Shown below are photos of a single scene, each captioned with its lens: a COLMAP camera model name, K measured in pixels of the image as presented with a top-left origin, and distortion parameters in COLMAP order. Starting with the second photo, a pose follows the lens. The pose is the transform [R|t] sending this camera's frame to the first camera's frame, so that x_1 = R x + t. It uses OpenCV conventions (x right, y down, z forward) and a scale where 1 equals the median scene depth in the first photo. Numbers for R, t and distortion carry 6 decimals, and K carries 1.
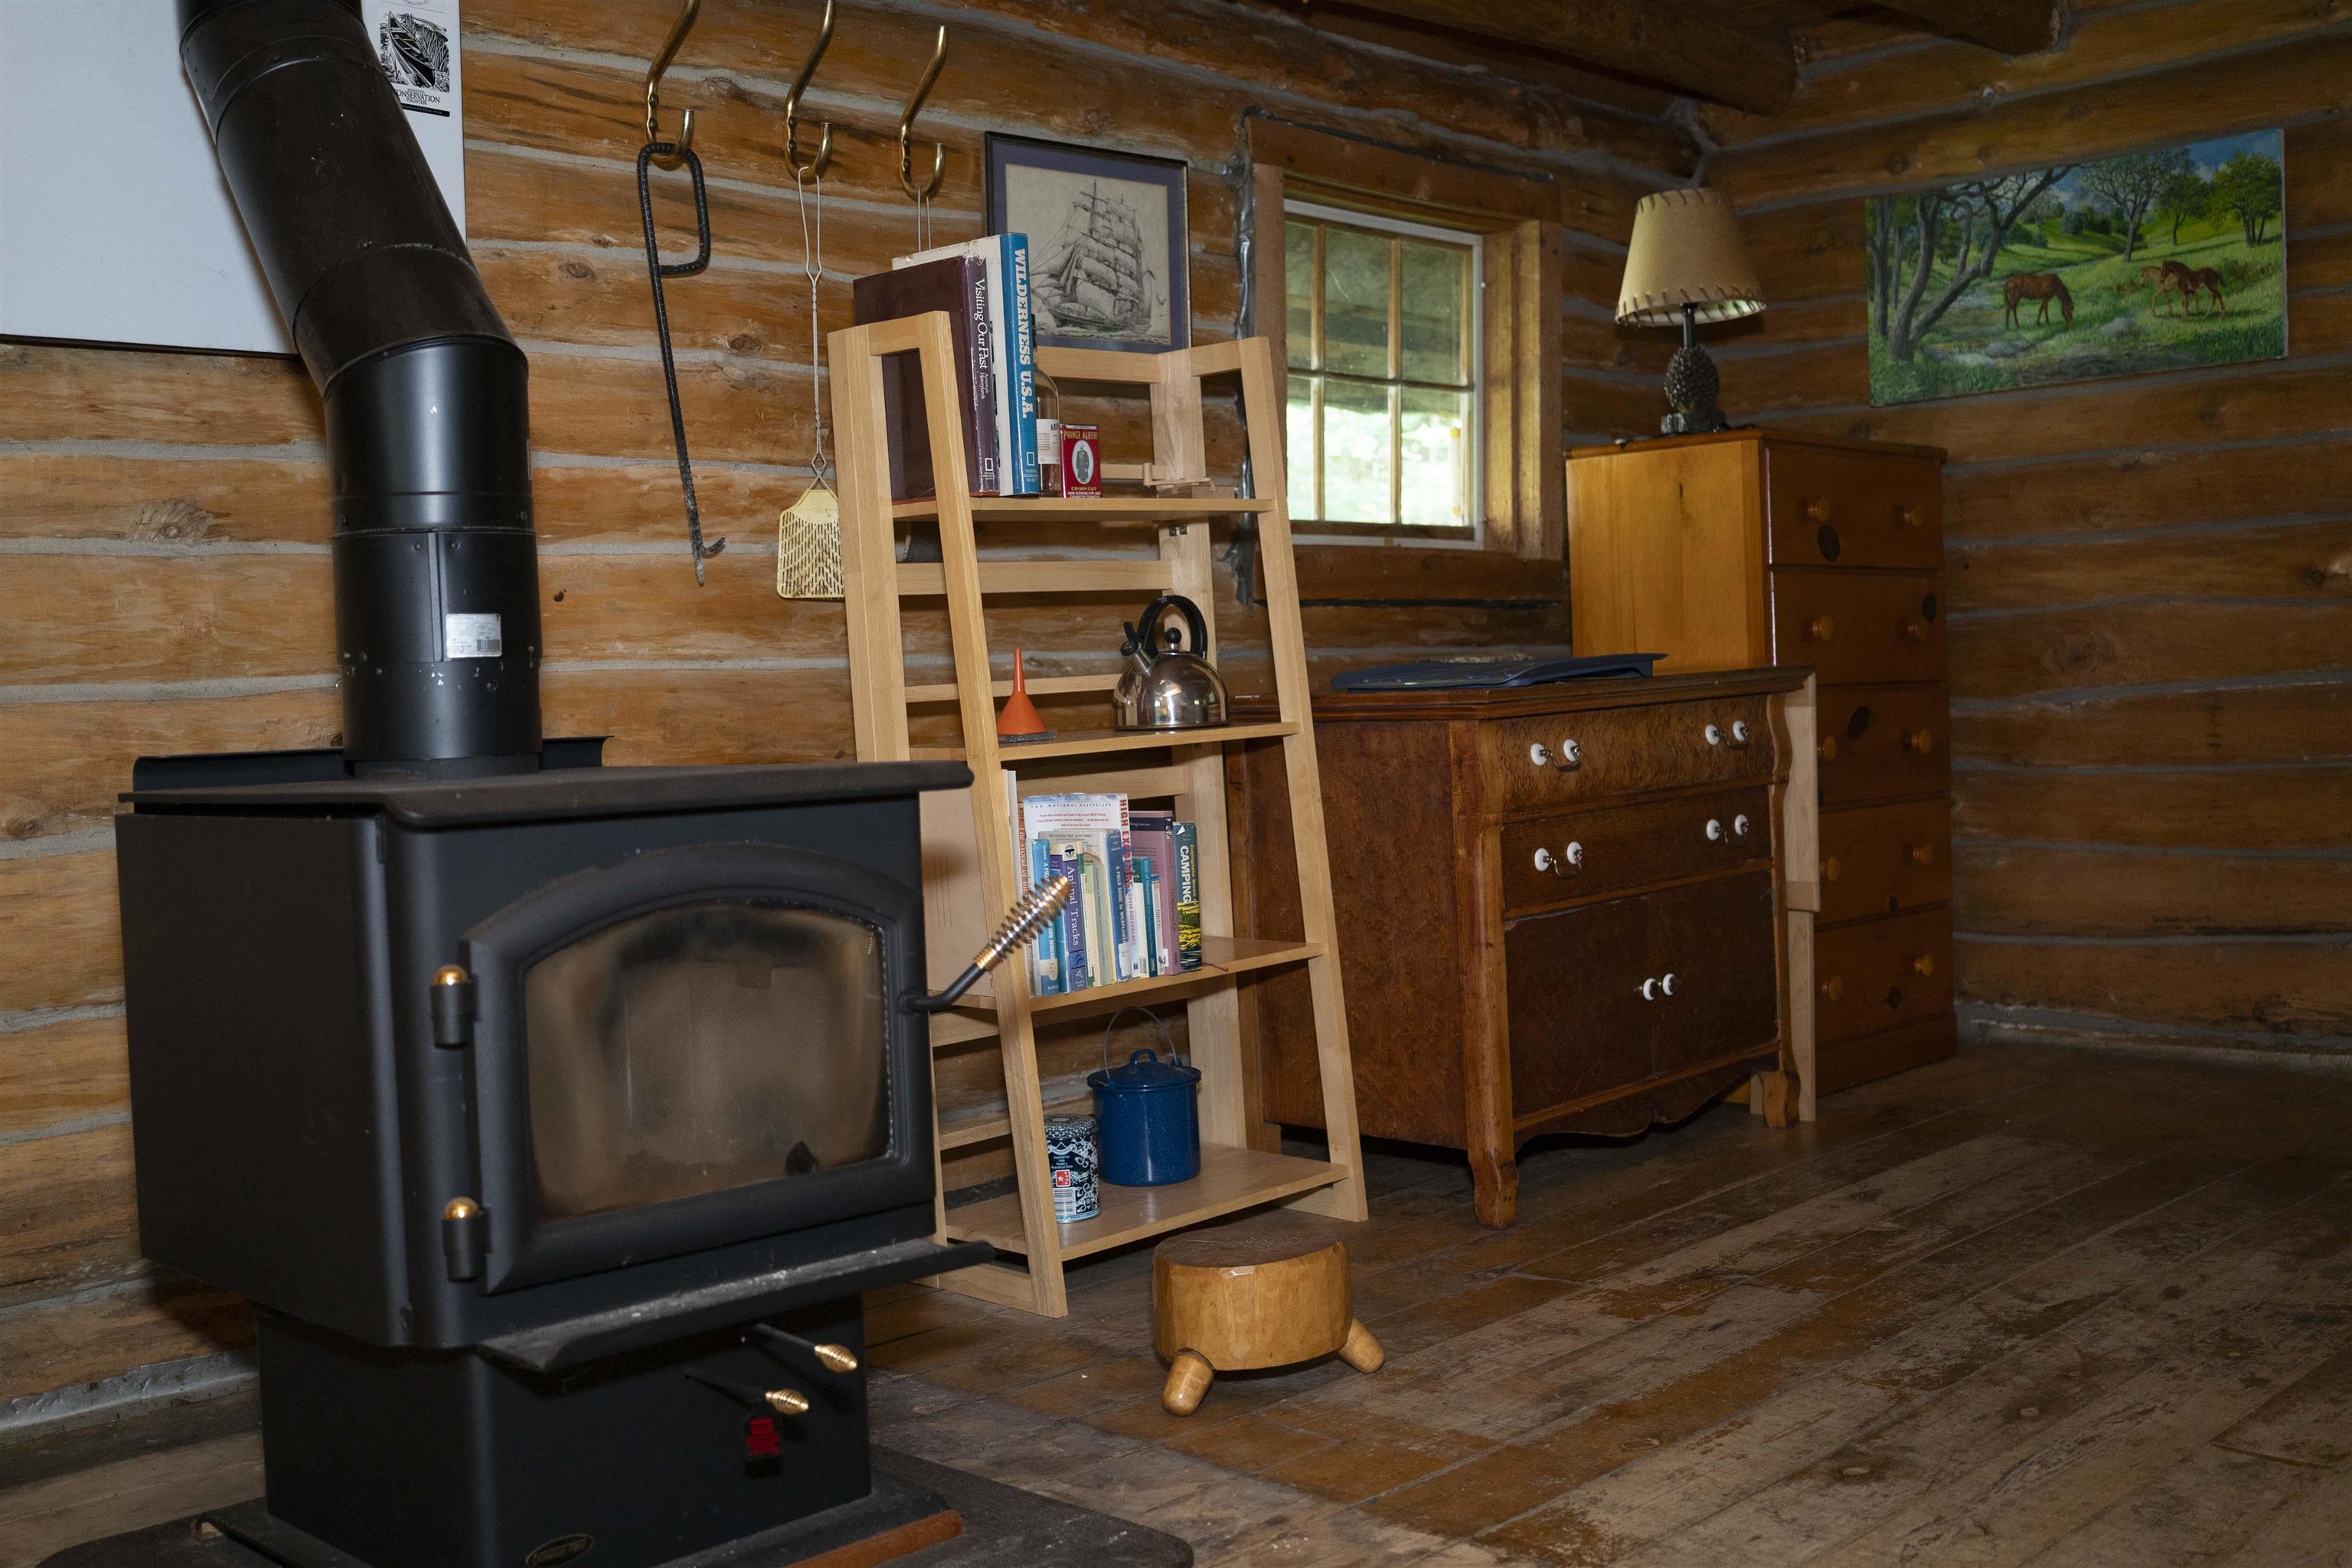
lens RADIAL K [[2330.7, 0, 1184.8], [0, 2330.7, 768.9], [0, 0, 1]] dist [-0.053247, 0.014763]
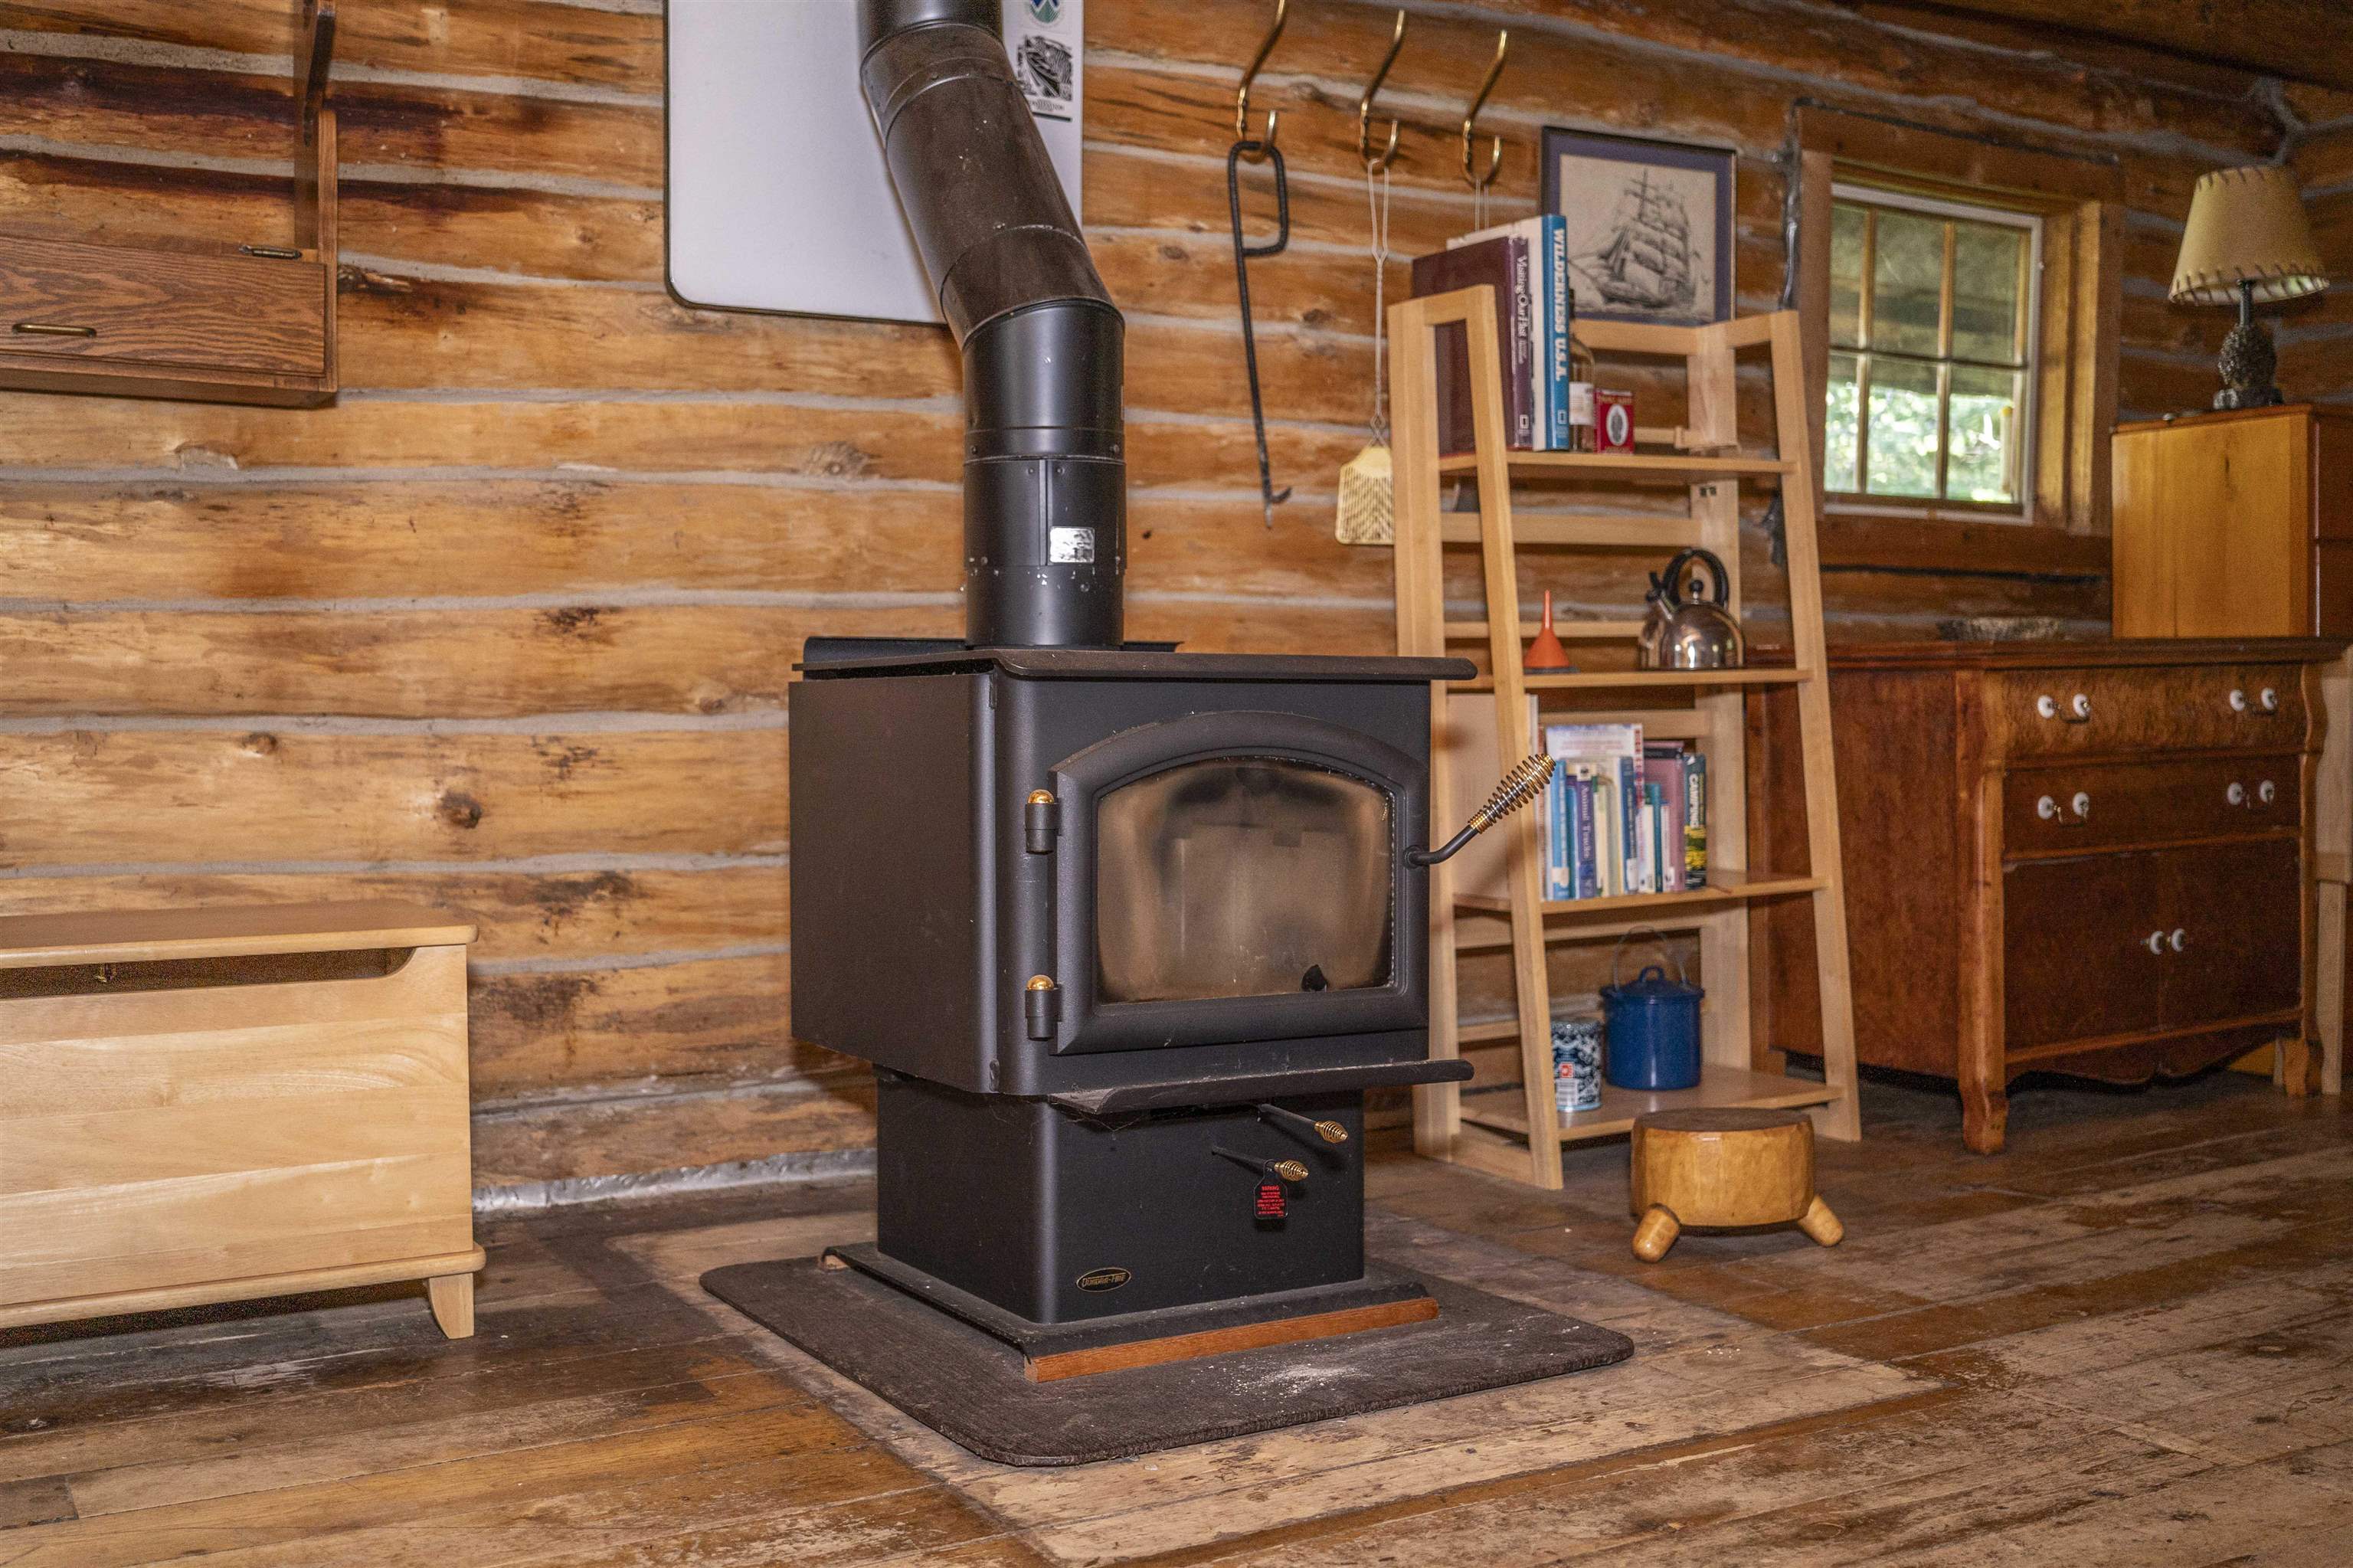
lens RADIAL K [[2377.4, 0, 1165.7], [0, 2377.4, 738.2], [0, 0, 1]] dist [-0.053487, 0.022216]
pose [[0.965707, 0.037968, -0.256845, 0.044785], [-0.042514, 0.999022, -0.012171, 0.039307], [0.256131, 0.022673, 0.966376, -0.131089]]
